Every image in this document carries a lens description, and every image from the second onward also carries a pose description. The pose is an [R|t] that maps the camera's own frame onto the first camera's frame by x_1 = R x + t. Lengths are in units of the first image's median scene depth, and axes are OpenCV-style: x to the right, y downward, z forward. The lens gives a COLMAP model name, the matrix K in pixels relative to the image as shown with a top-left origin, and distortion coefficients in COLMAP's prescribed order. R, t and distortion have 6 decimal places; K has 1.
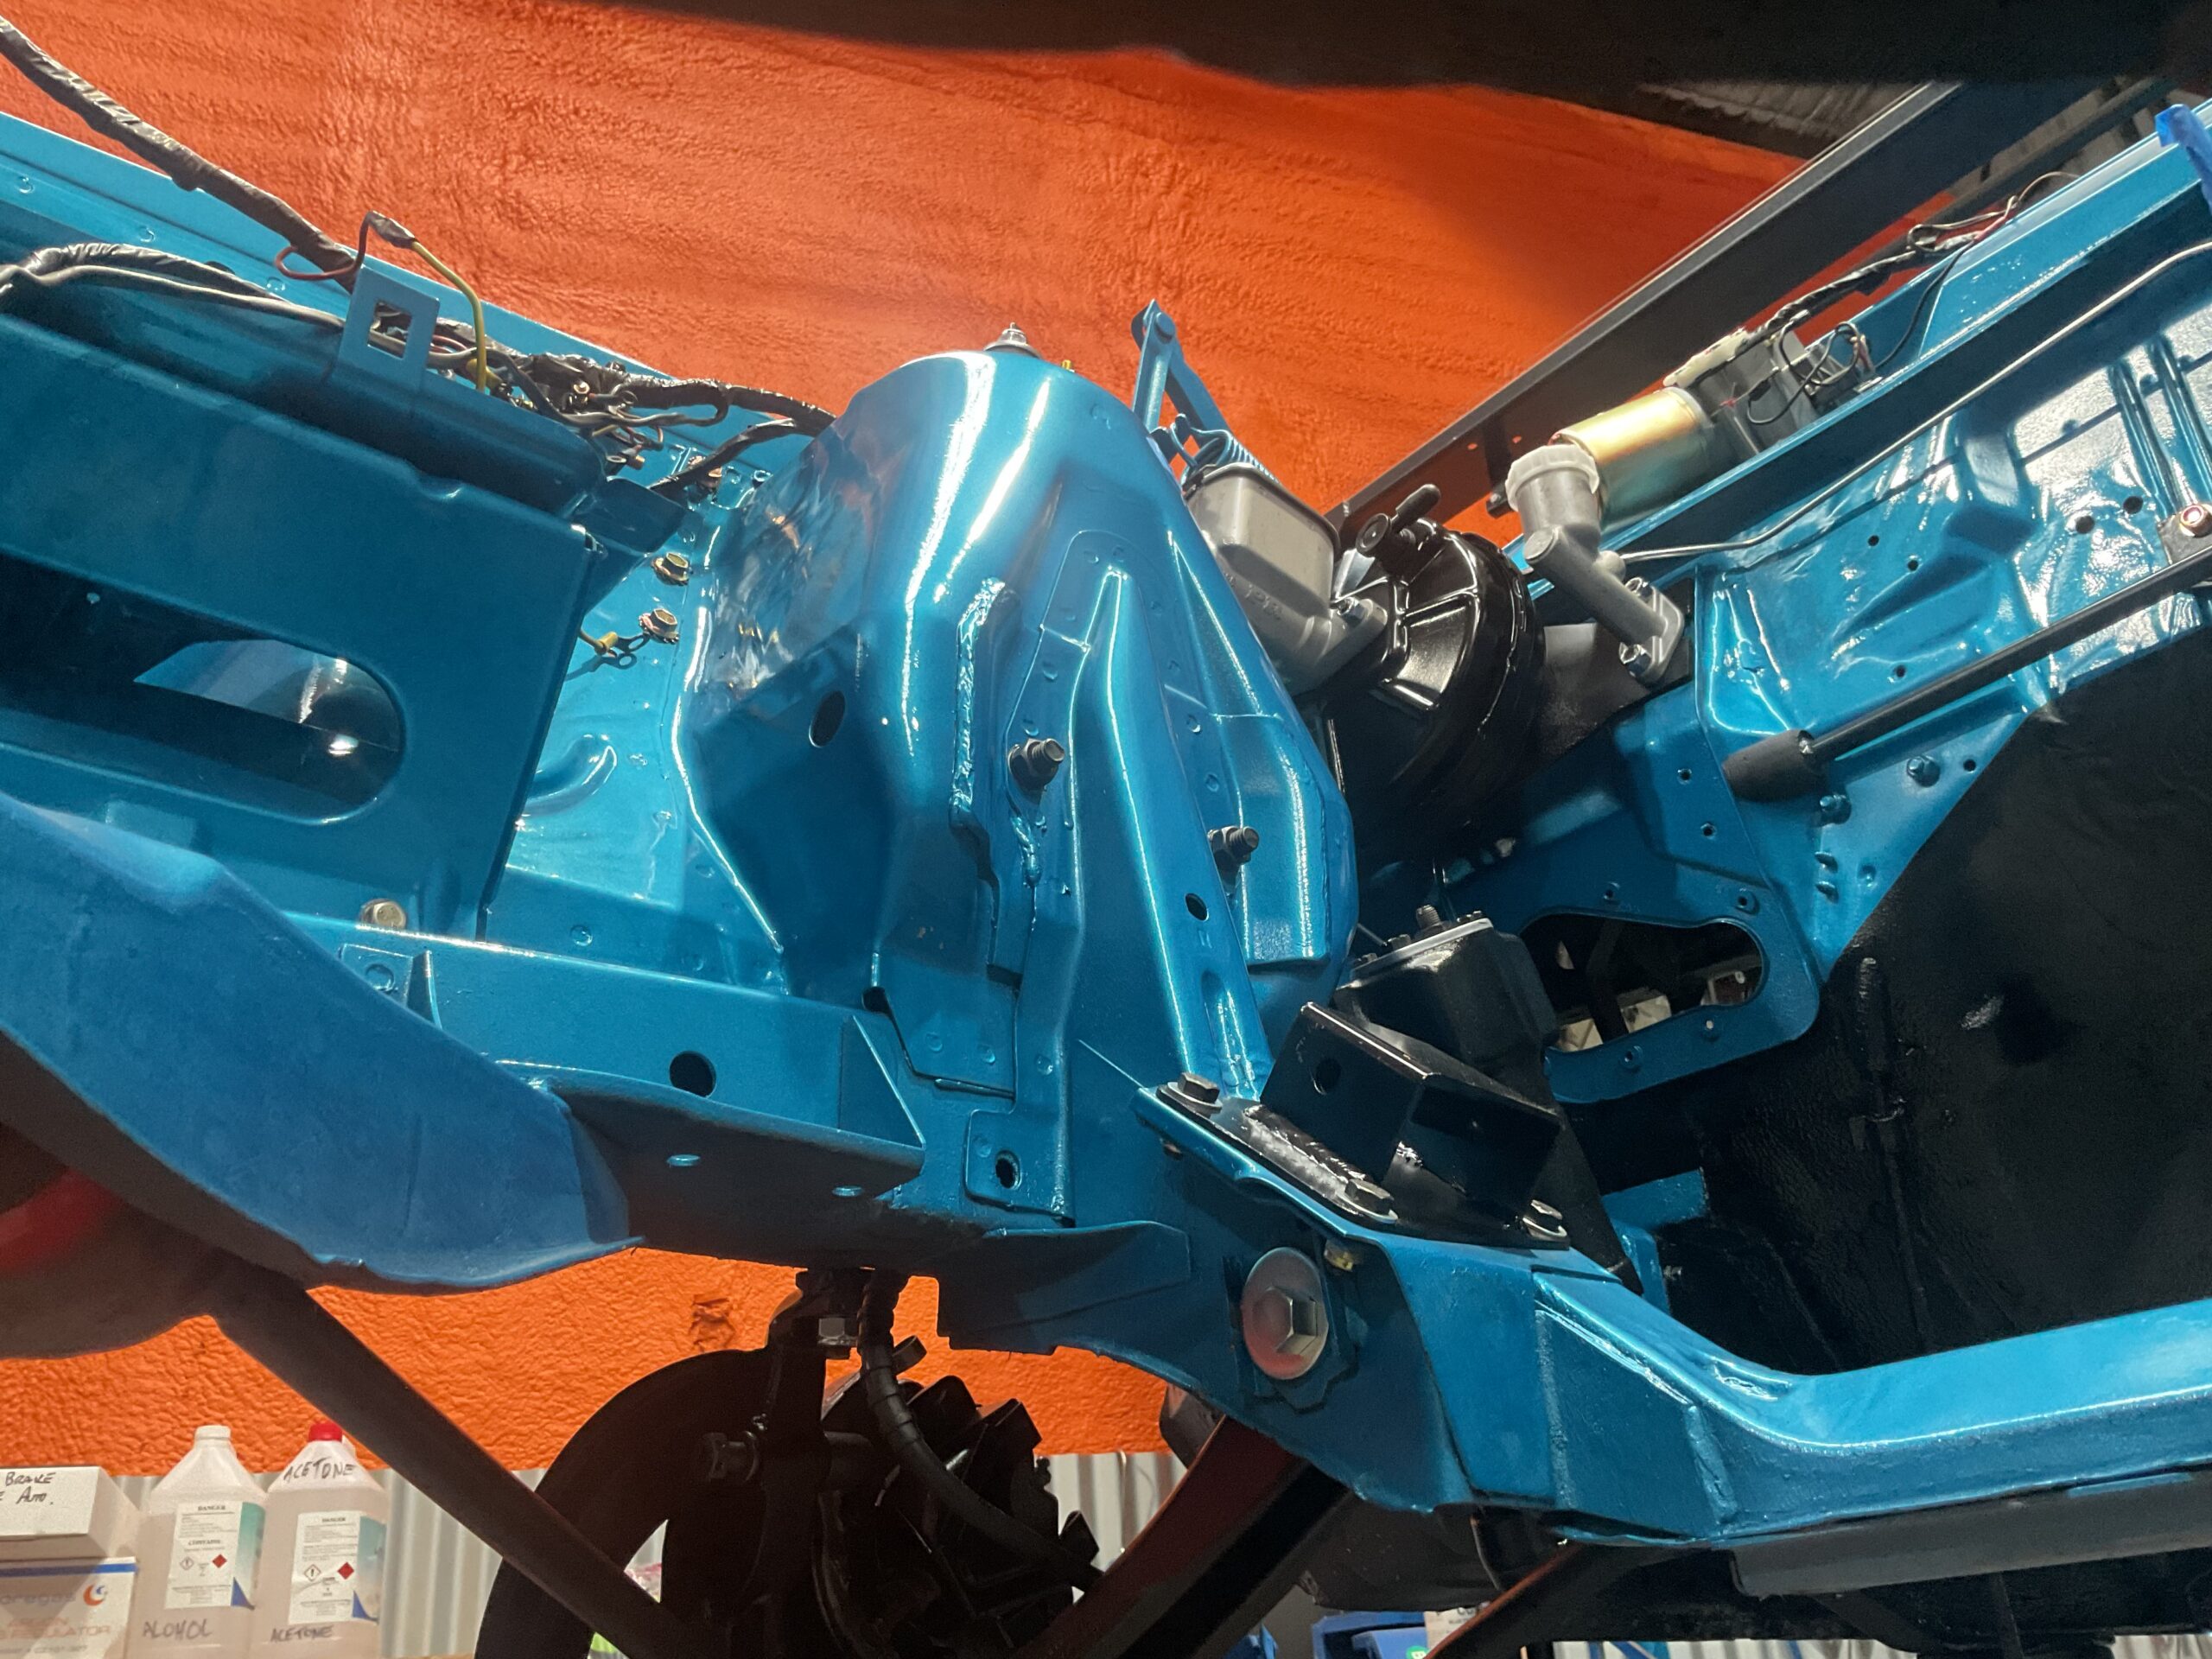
lens RADIAL K [[1859.8, 0, 1100.3], [0, 1859.8, 825.1], [0, 0, 1]] dist [0.074262, -0.052933]
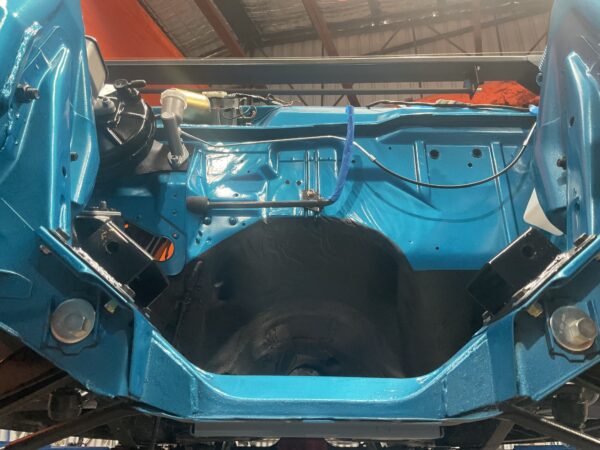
lens RADIAL K [[504.5, 0, 299.3], [0, 504.5, 224.0], [0, 0, 1]] dist [0.074262, -0.052933]
pose [[0.647033, 0.379800, 0.661135, -0.146401], [-0.394102, 0.908884, -0.136428, 0.059757], [-0.652711, -0.172281, 0.737759, 0.140105]]
